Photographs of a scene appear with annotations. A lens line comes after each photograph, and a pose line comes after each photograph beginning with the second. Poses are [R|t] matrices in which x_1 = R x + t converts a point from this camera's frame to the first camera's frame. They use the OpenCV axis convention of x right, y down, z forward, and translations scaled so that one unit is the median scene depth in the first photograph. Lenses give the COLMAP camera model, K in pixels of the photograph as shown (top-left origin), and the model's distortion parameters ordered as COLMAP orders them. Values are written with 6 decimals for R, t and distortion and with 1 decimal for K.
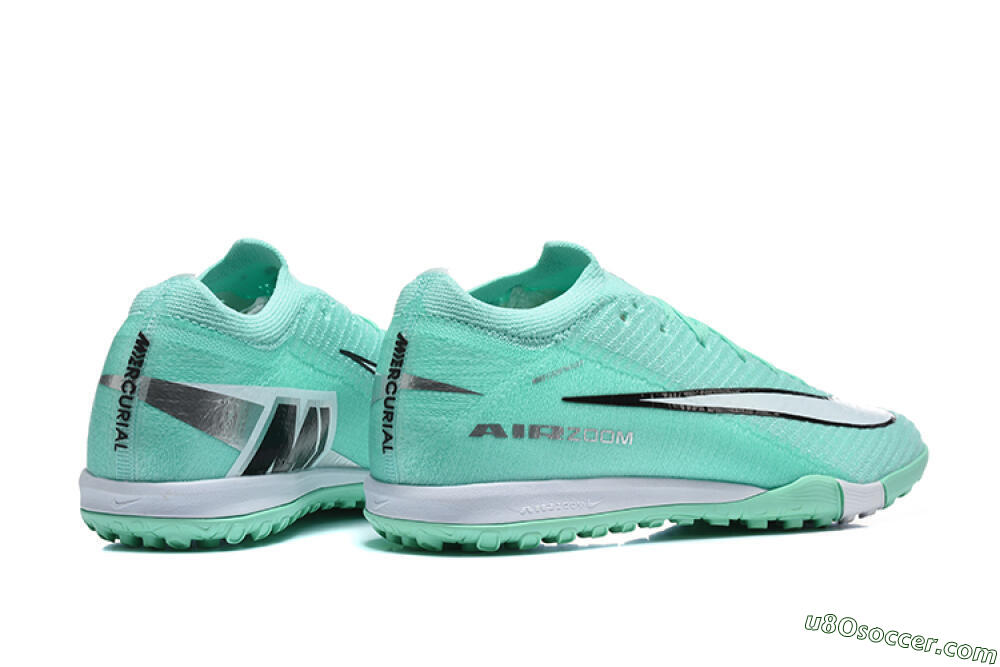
lens RADIAL K [[2963.8, 0, 500.0], [0, 2963.8, 333.5], [0, 0, 1]] dist [-0.352615, -0.058073]
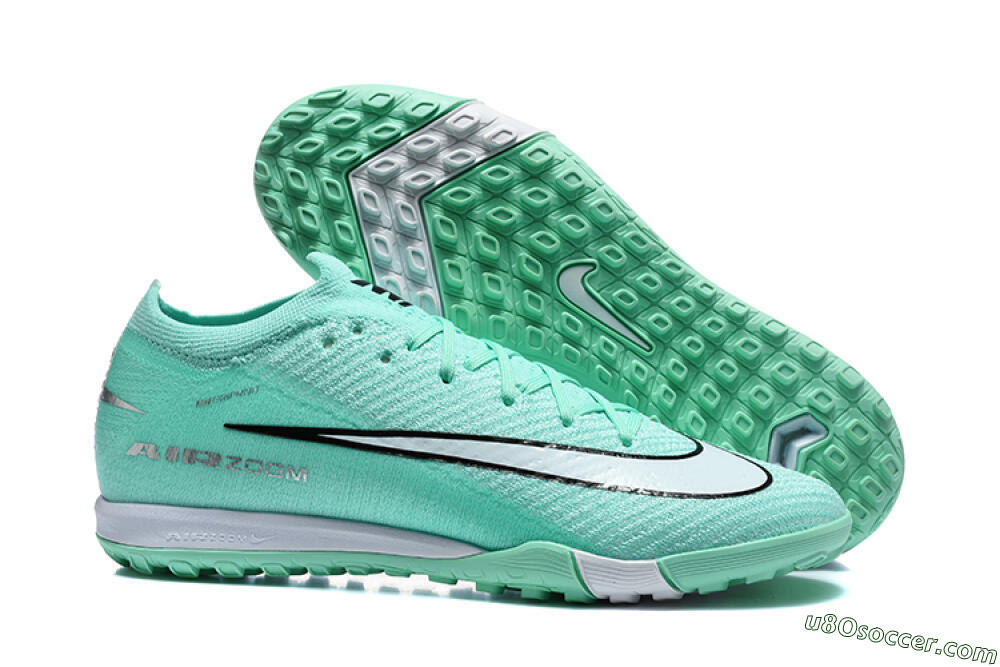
lens RADIAL K [[2963.8, 0, 500.0], [0, 2963.8, 333.5], [0, 0, 1]] dist [-0.352615, -0.058073]
pose [[0.701149, 0.069760, -0.709594, 0.741682], [-0.055138, 0.997527, 0.043585, -0.052527], [0.710880, 0.008566, 0.703261, 0.394049]]
